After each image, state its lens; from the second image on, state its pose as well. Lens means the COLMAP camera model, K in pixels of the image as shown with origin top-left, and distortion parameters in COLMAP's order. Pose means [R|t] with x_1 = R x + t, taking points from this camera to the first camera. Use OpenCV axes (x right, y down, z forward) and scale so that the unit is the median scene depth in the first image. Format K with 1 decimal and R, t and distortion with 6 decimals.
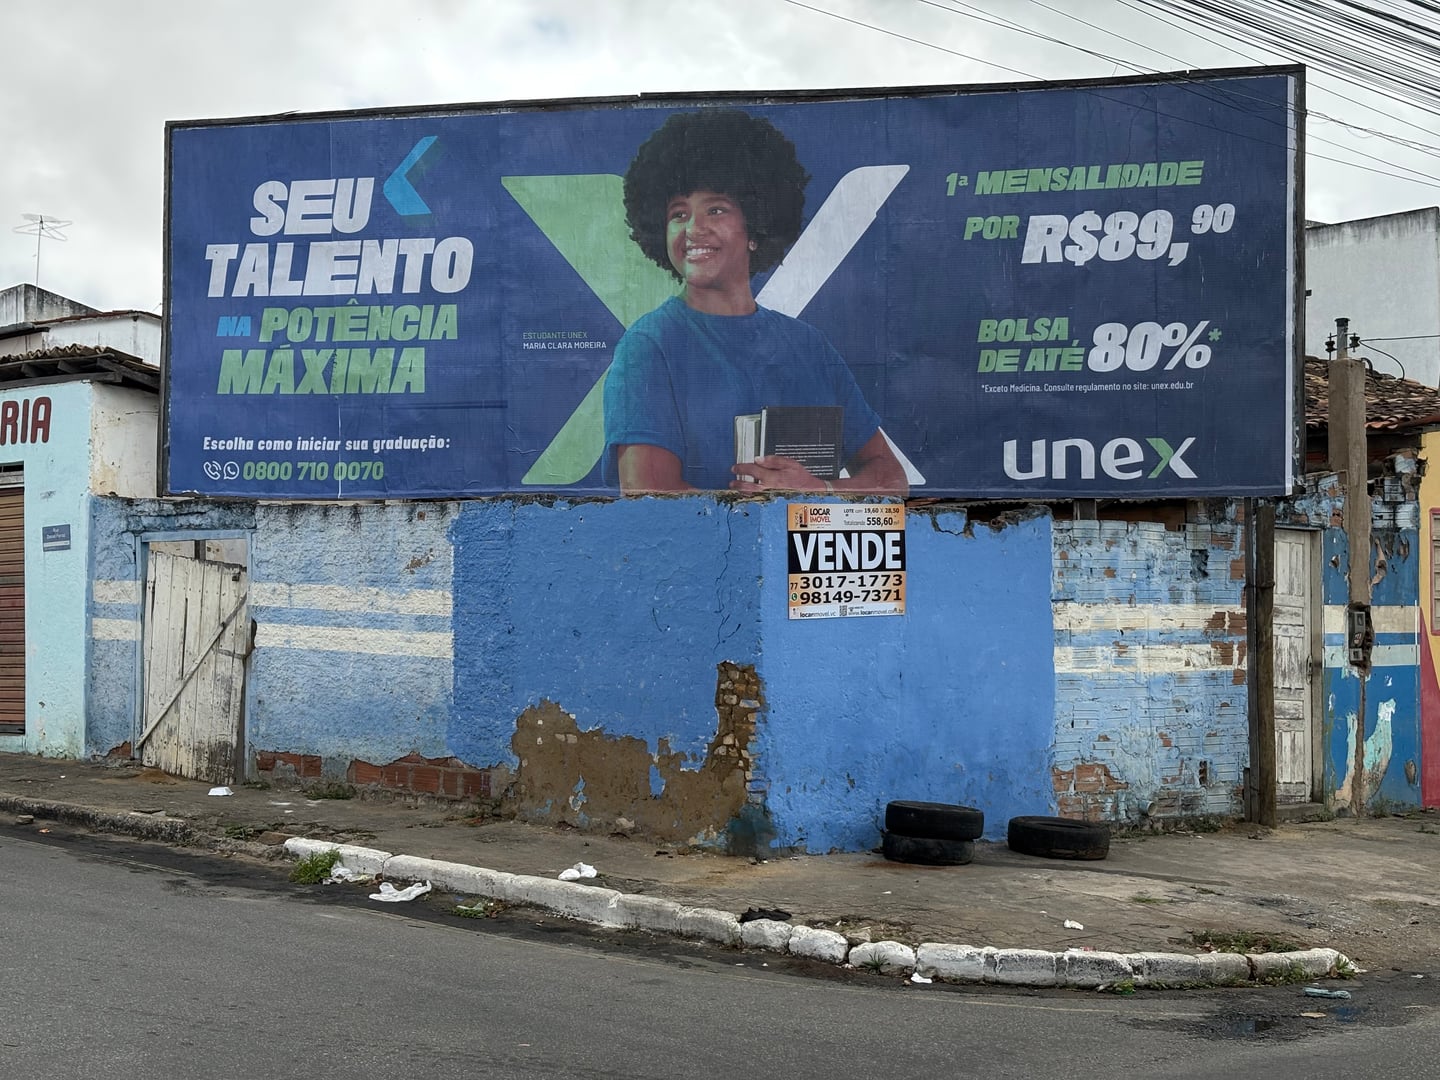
lens RADIAL K [[2159.4, 0, 720.0], [0, 2159.4, 540.0], [0, 0, 1]] dist [0.266450, -1.216482]
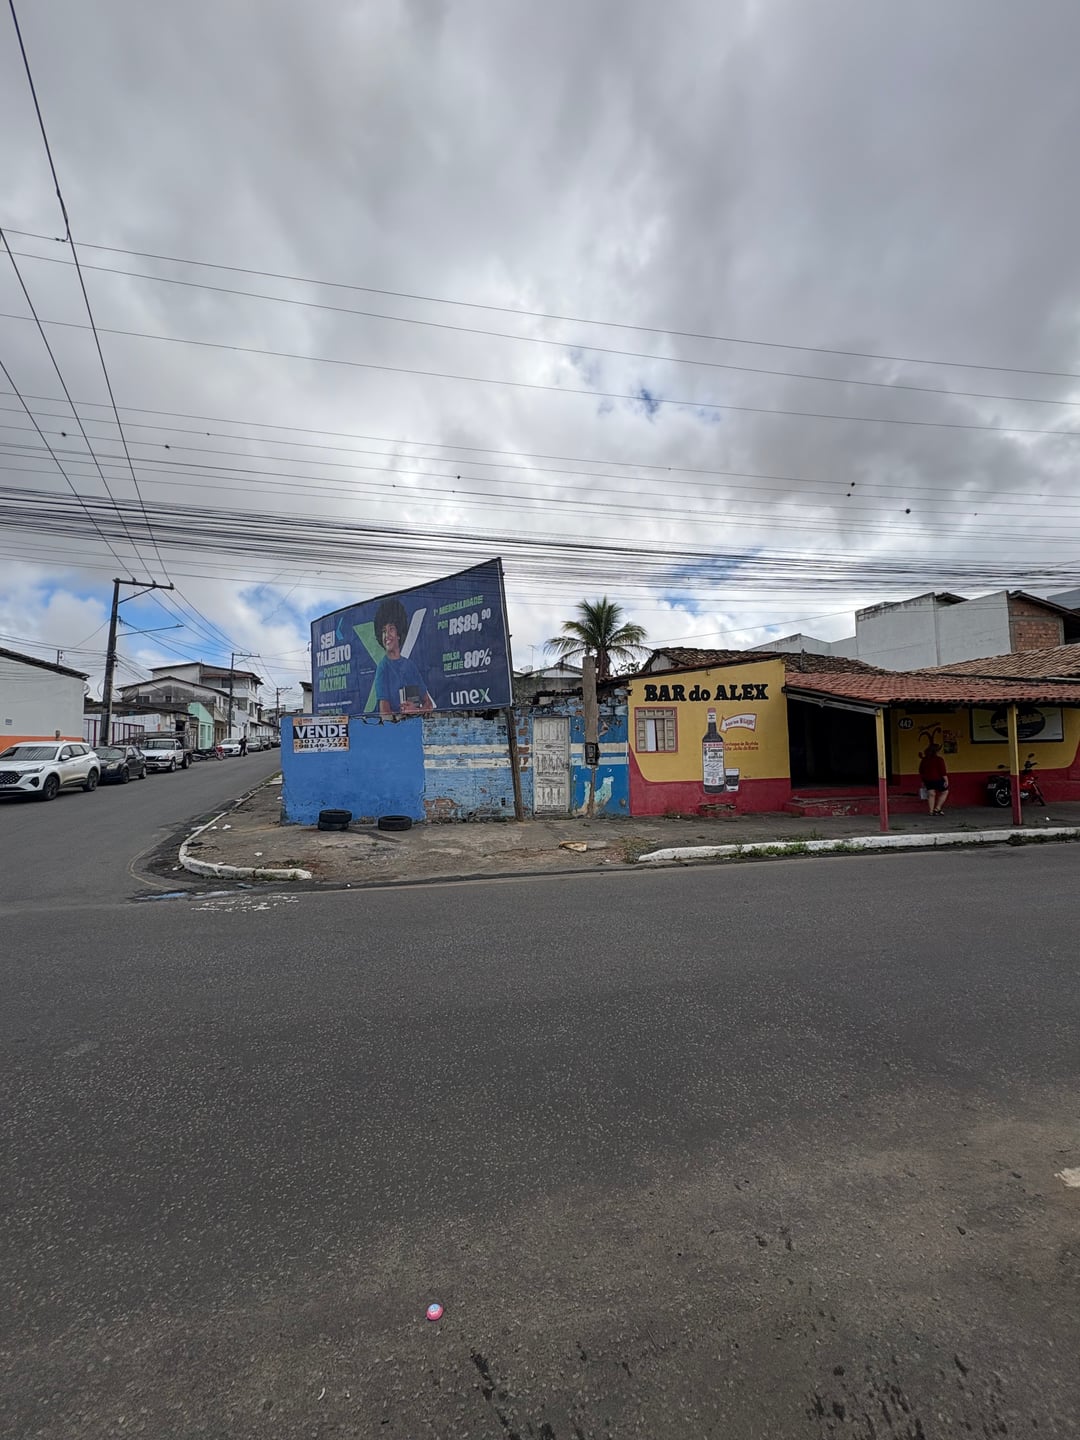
lens RADIAL K [[567.5, 0, 540.0], [0, 567.5, 720.0], [0, 0, 1]] dist [-0.001309, -0.000049]
pose [[0.874142, -0.035565, -0.484366, 0.636311], [0.032090, 0.999365, -0.015466, 0.009993], [0.484609, -0.002024, 0.874729, 0.355985]]
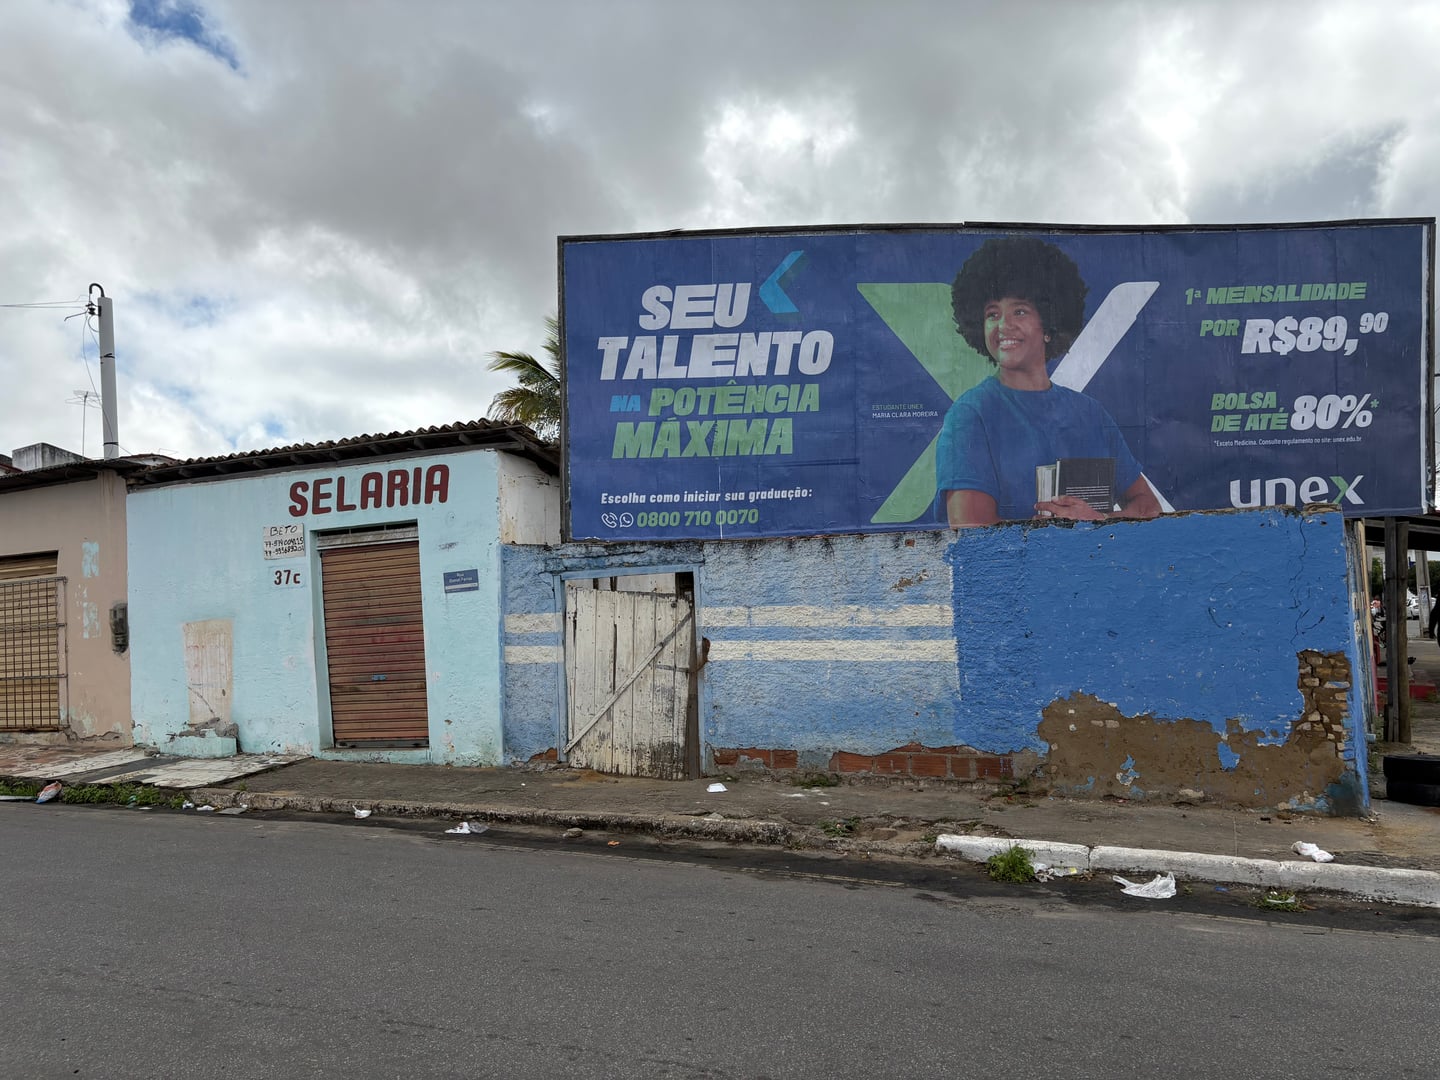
lens RADIAL K [[1082.6, 0, 728.4], [0, 1082.6, 548.7], [0, 0, 1]] dist [0.072758, -0.081436]
pose [[0.949263, -0.028894, 0.313153, -0.395733], [0.040181, 0.998752, -0.029650, 0.005508], [-0.311906, 0.040728, 0.949240, 0.440405]]
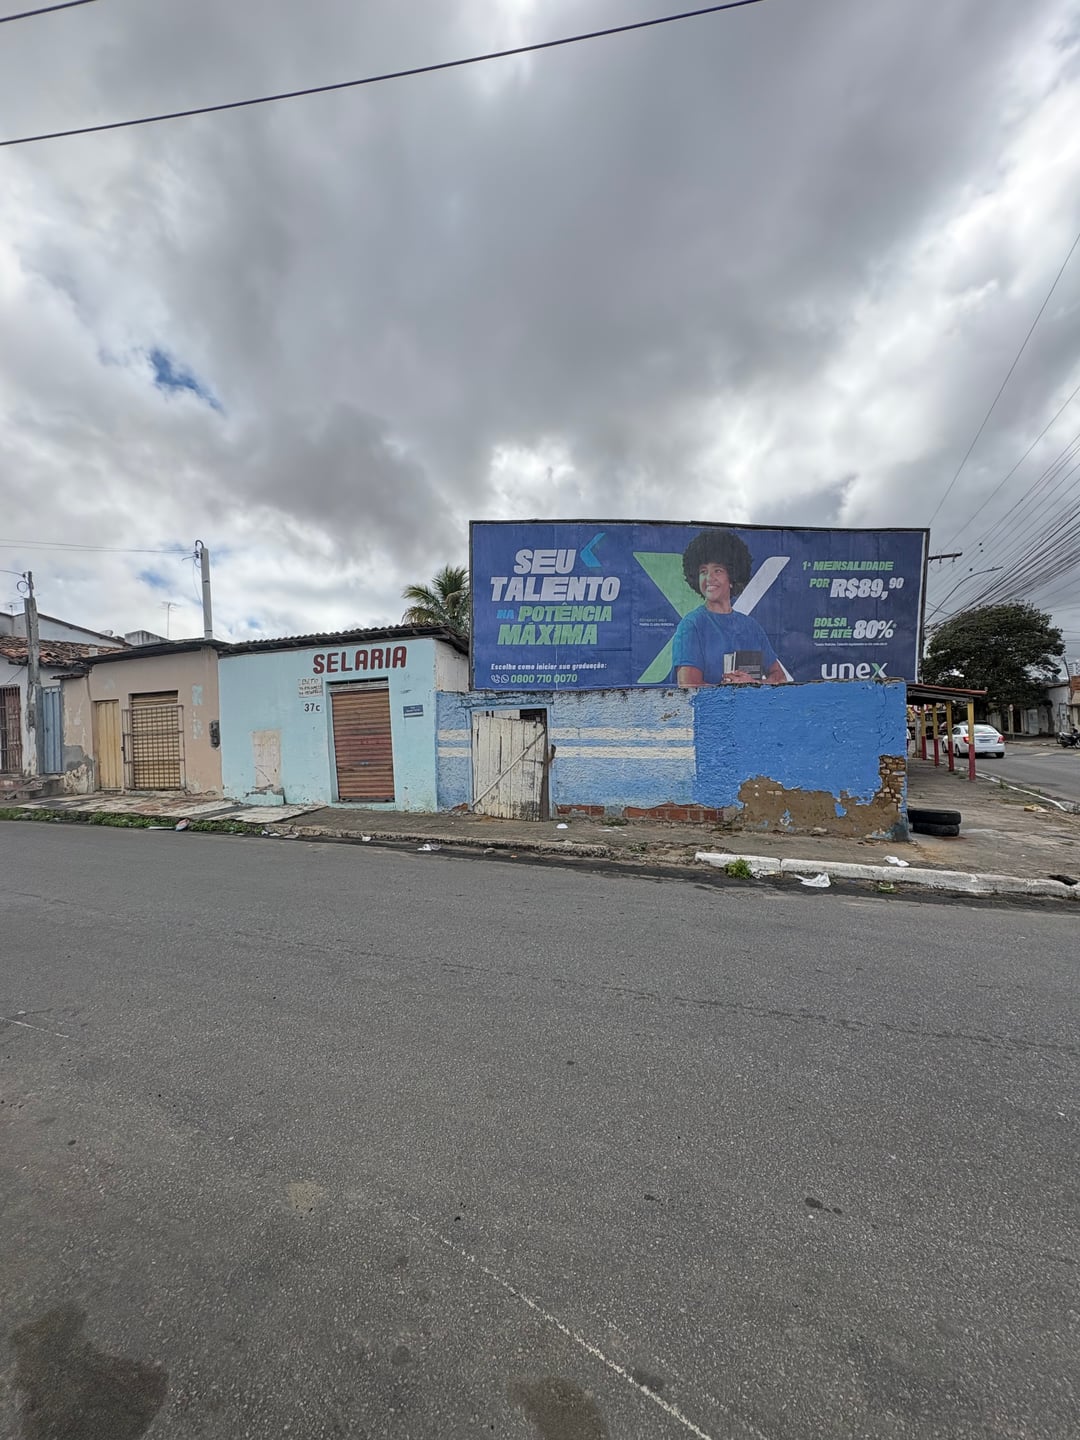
lens RADIAL K [[568.8, 0, 540.0], [0, 568.8, 720.0], [0, 0, 1]] dist [0.000341, 0.000856]
pose [[0.928371, -0.029528, 0.370479, -0.446736], [0.024941, 0.999542, 0.017166, 0.001398], [-0.370816, -0.006696, 0.928682, 0.487851]]
